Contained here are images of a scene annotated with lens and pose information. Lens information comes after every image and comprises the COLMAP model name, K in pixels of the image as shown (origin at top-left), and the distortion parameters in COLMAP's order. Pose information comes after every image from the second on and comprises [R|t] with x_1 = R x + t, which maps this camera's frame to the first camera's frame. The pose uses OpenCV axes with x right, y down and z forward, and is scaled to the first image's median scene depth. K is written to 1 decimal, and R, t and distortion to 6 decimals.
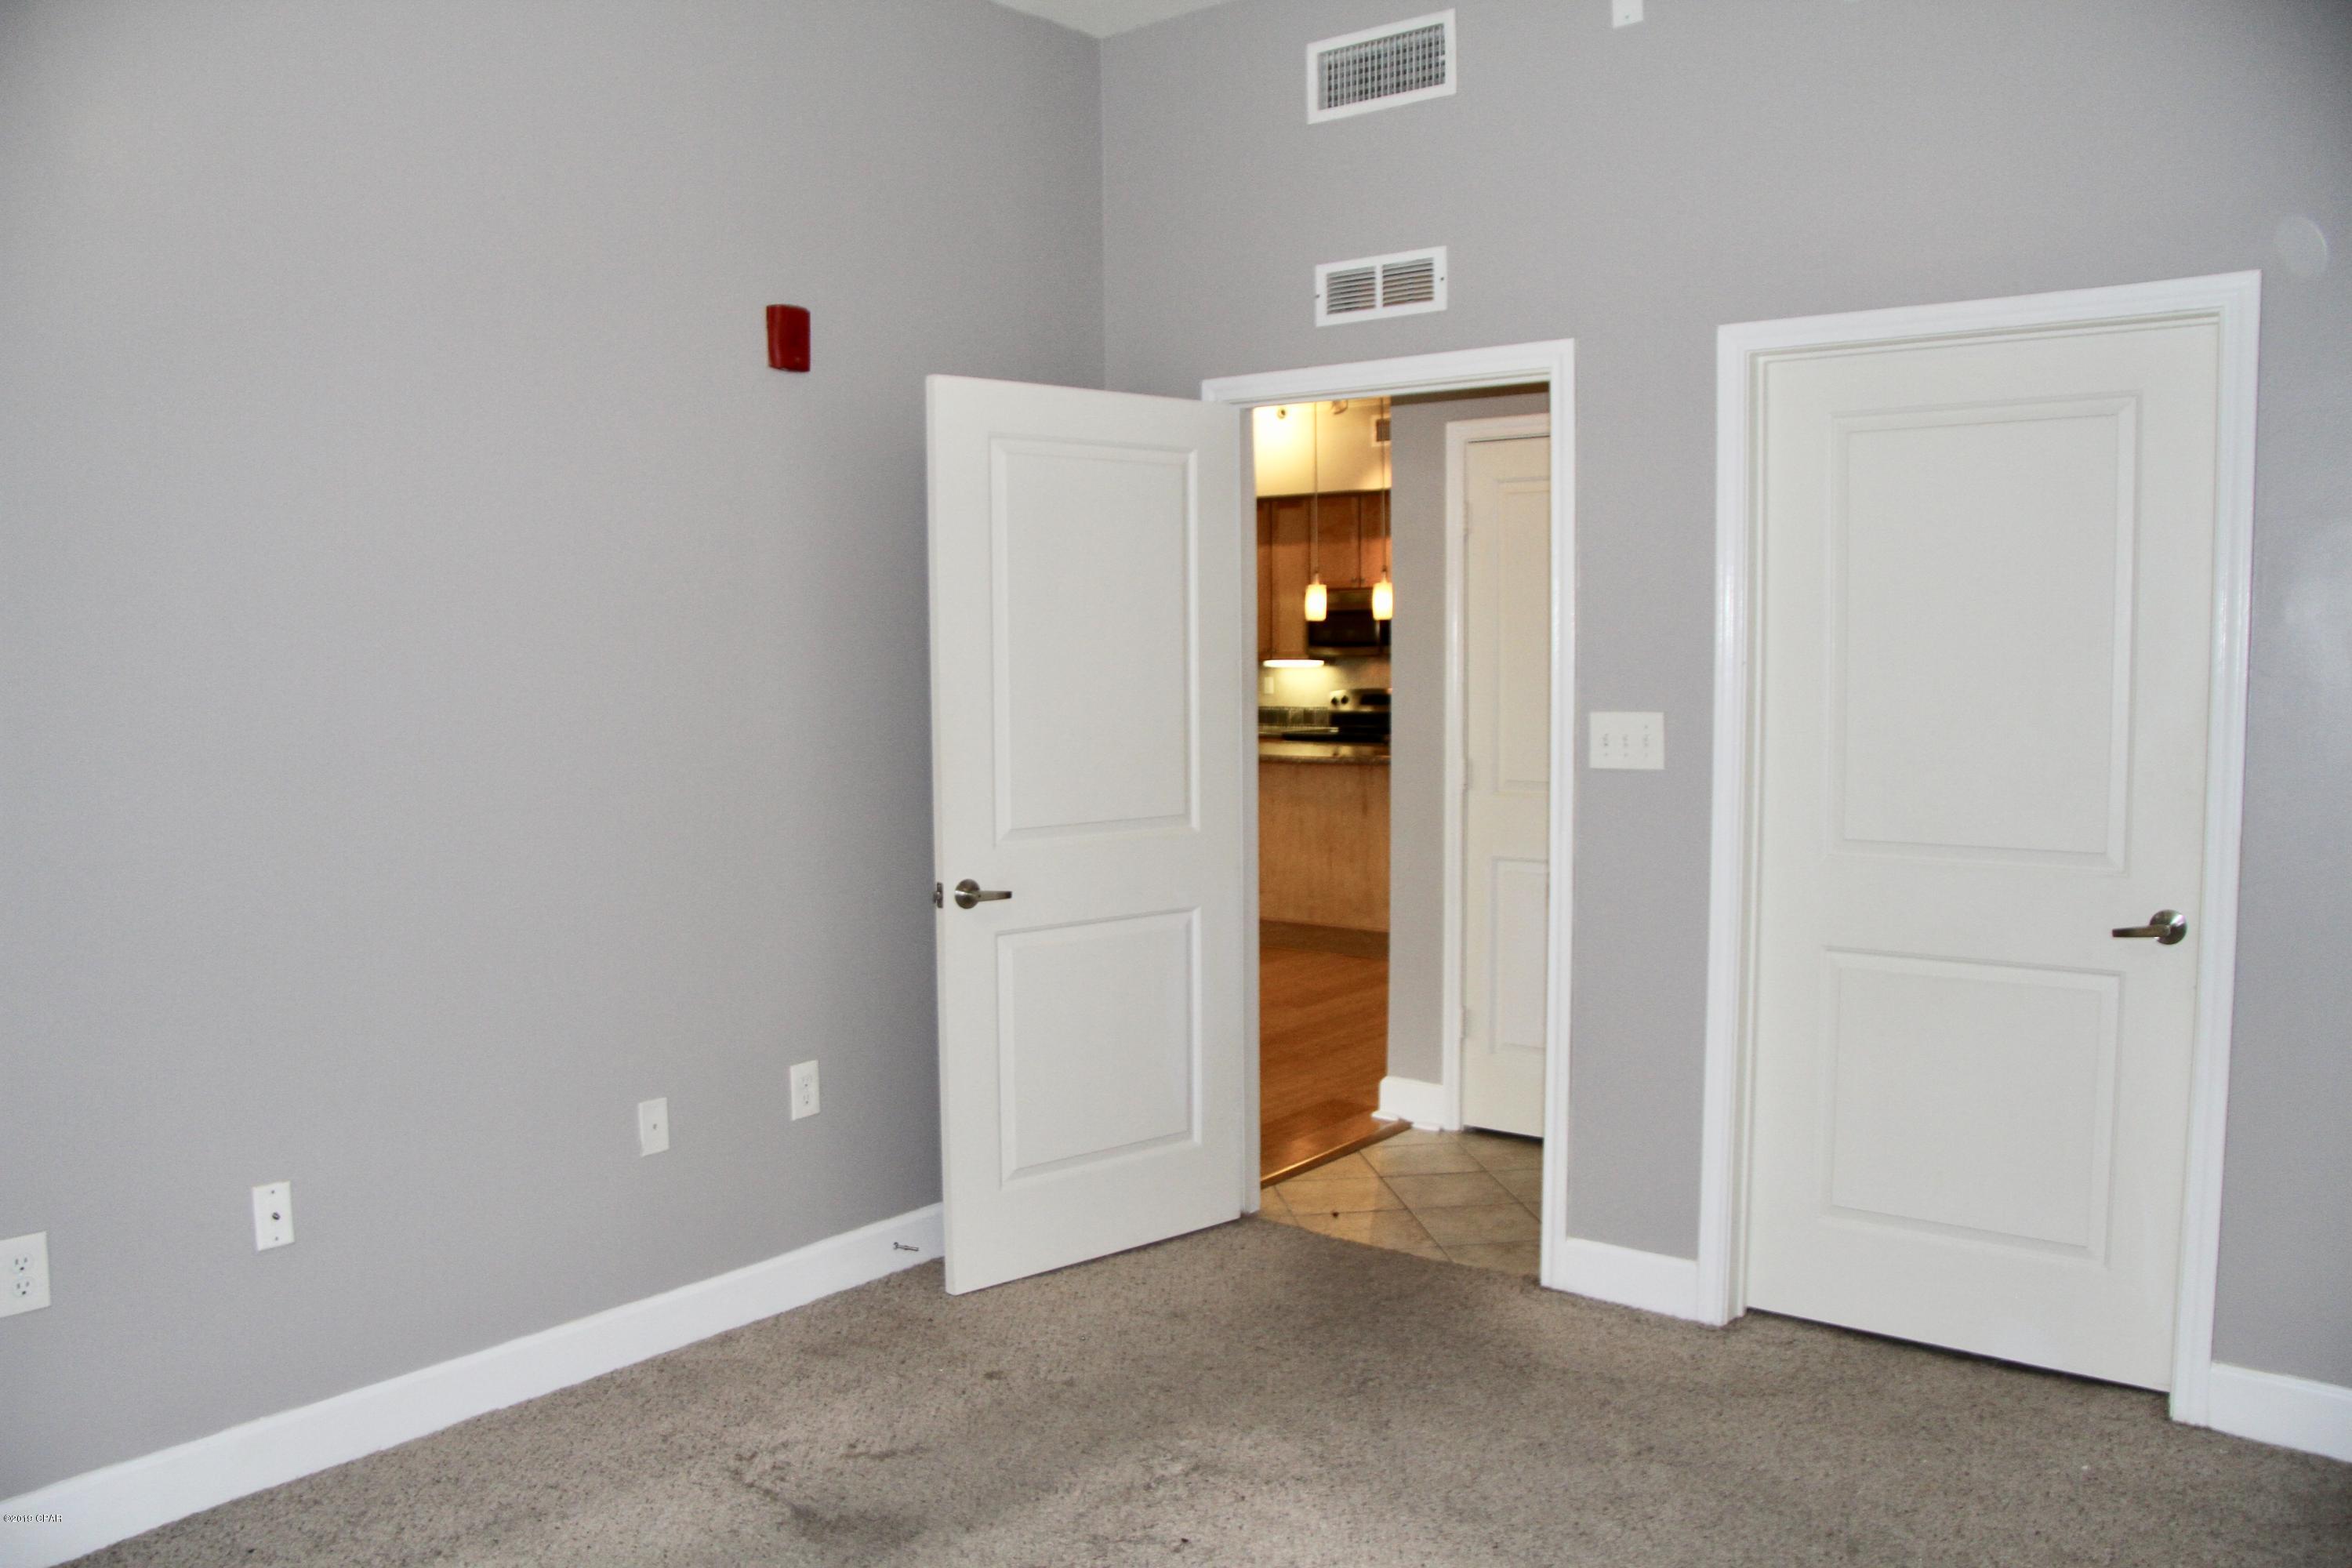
lens RADIAL K [[1878.1, 0, 1176.0], [0, 1878.1, 784.0], [0, 0, 1]] dist [-0.003075, -0.000666]
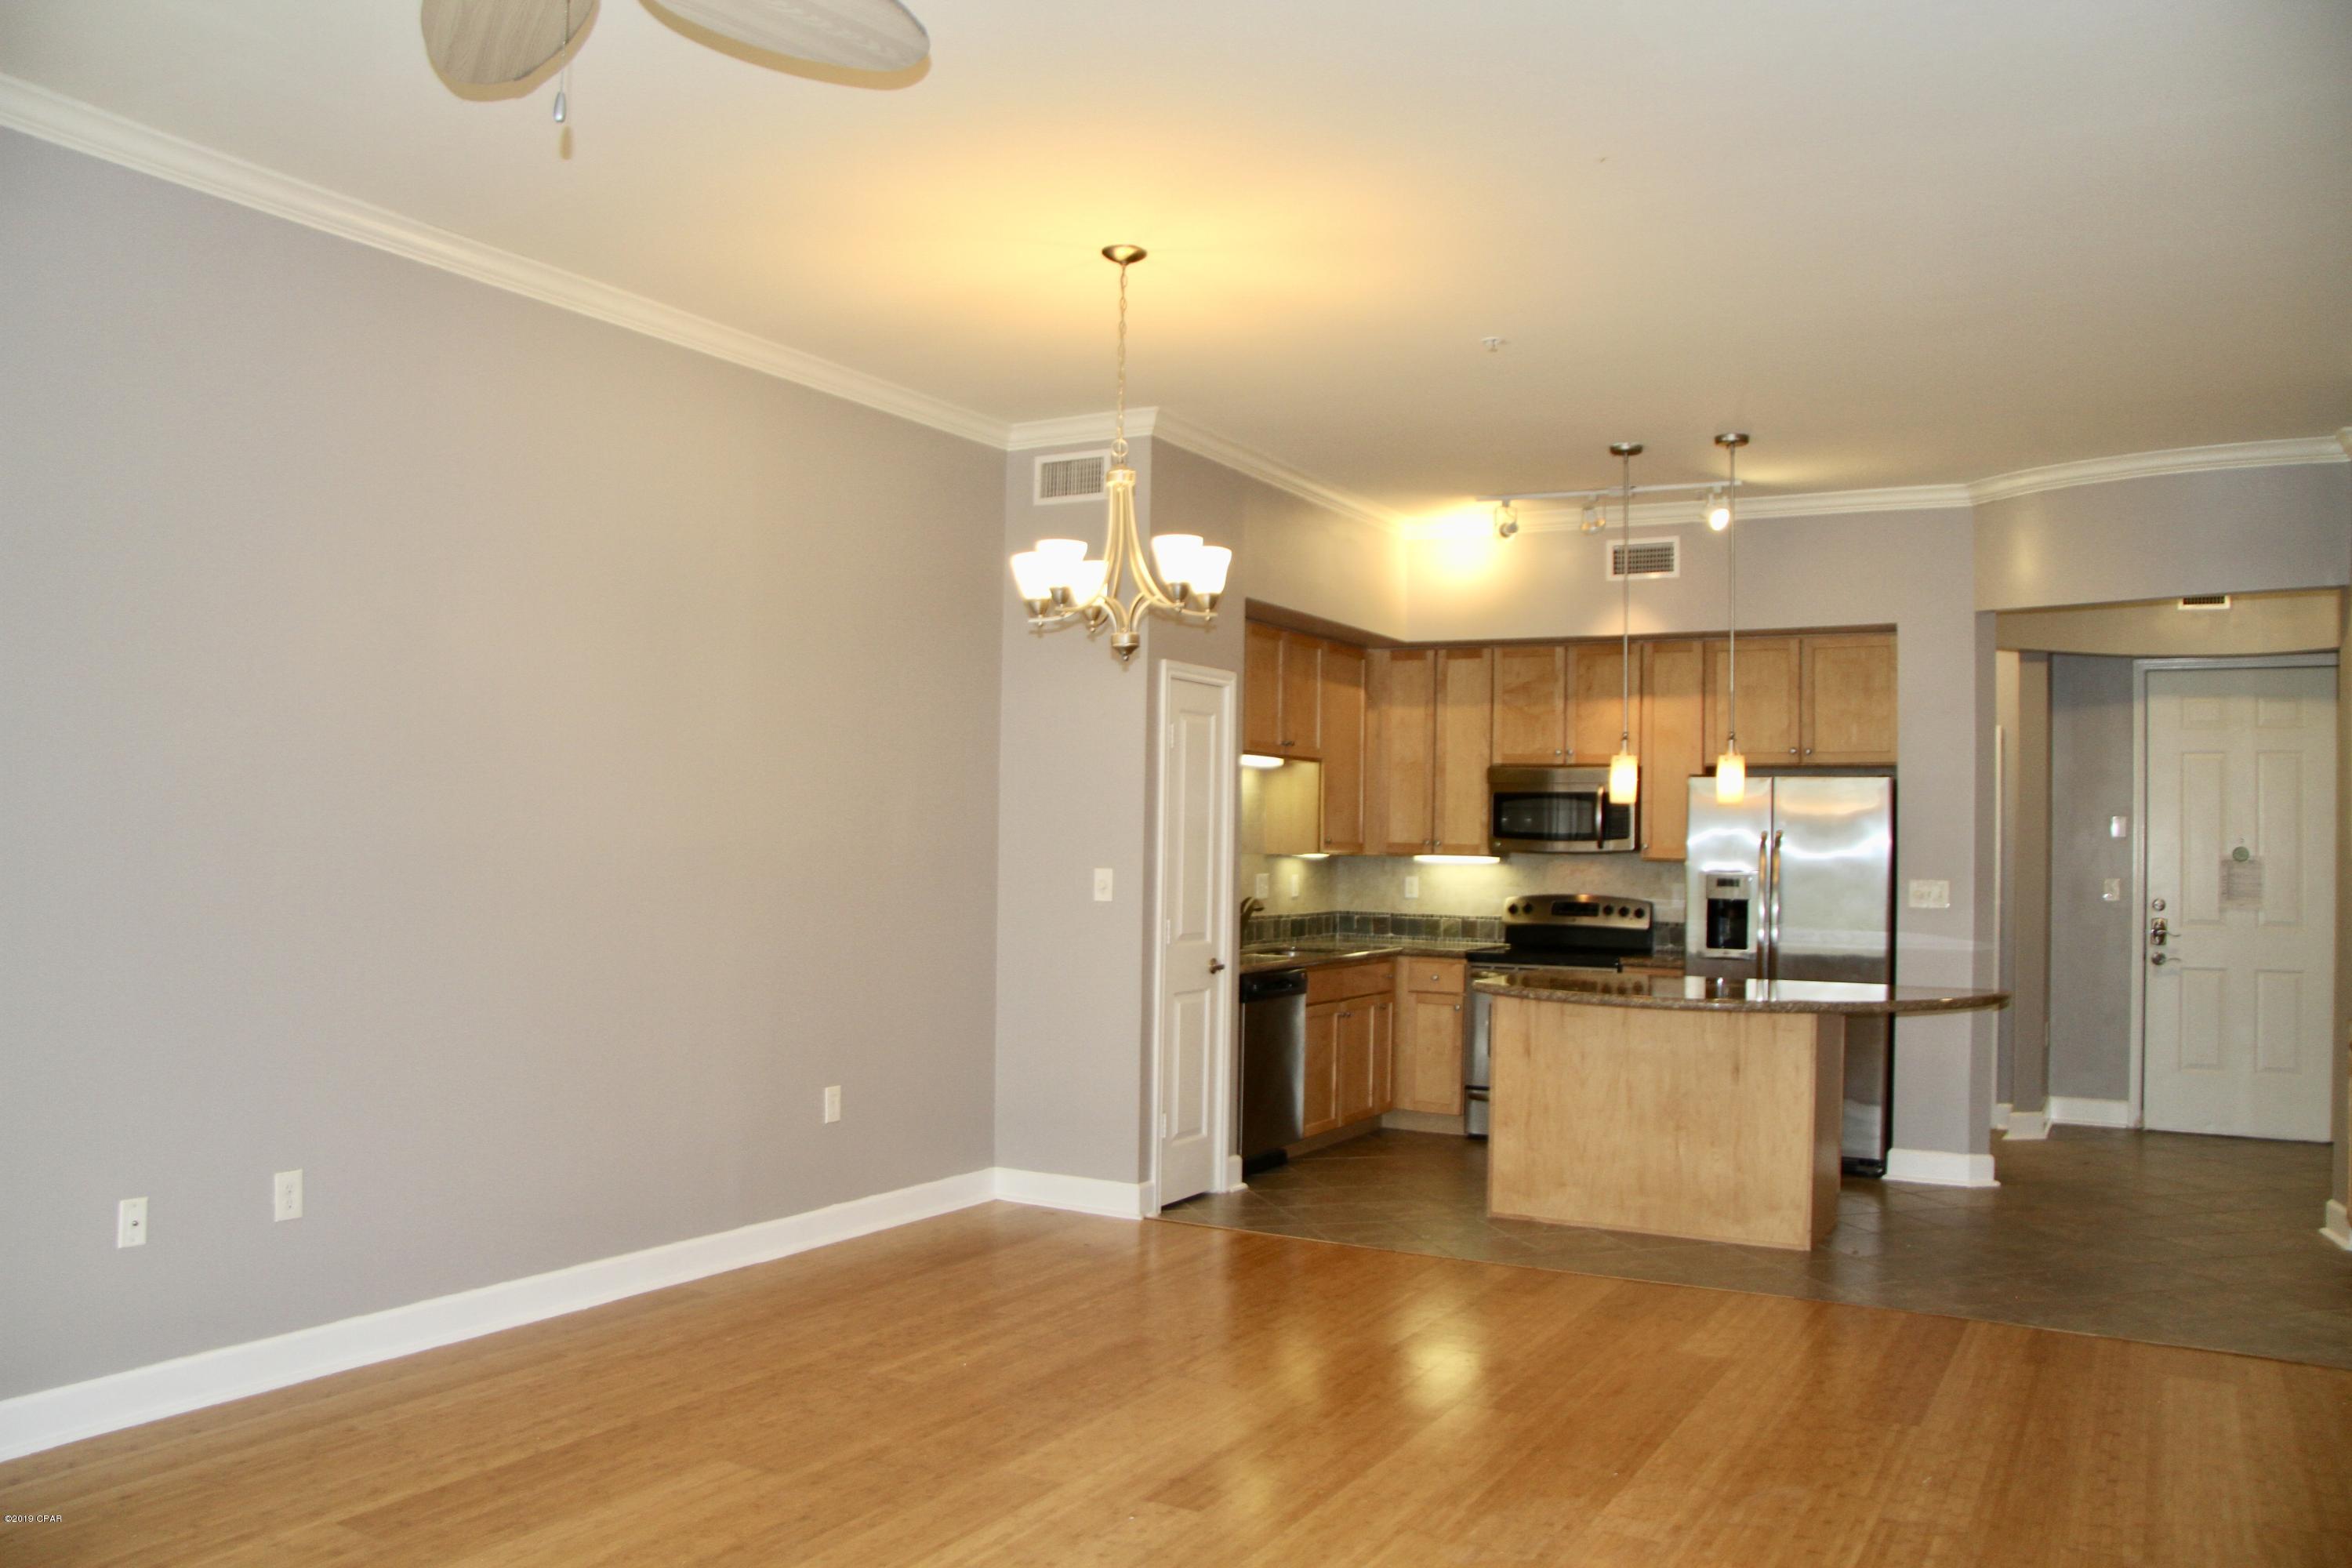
lens RADIAL K [[1878.1, 0, 1176.0], [0, 1878.1, 784.0], [0, 0, 1]] dist [-0.003075, -0.000666]
pose [[0.984398, 0.022733, 0.174479, -0.193909], [-0.005744, 0.995242, -0.097263, -0.020117], [-0.175860, 0.094743, 0.979845, 0.275361]]
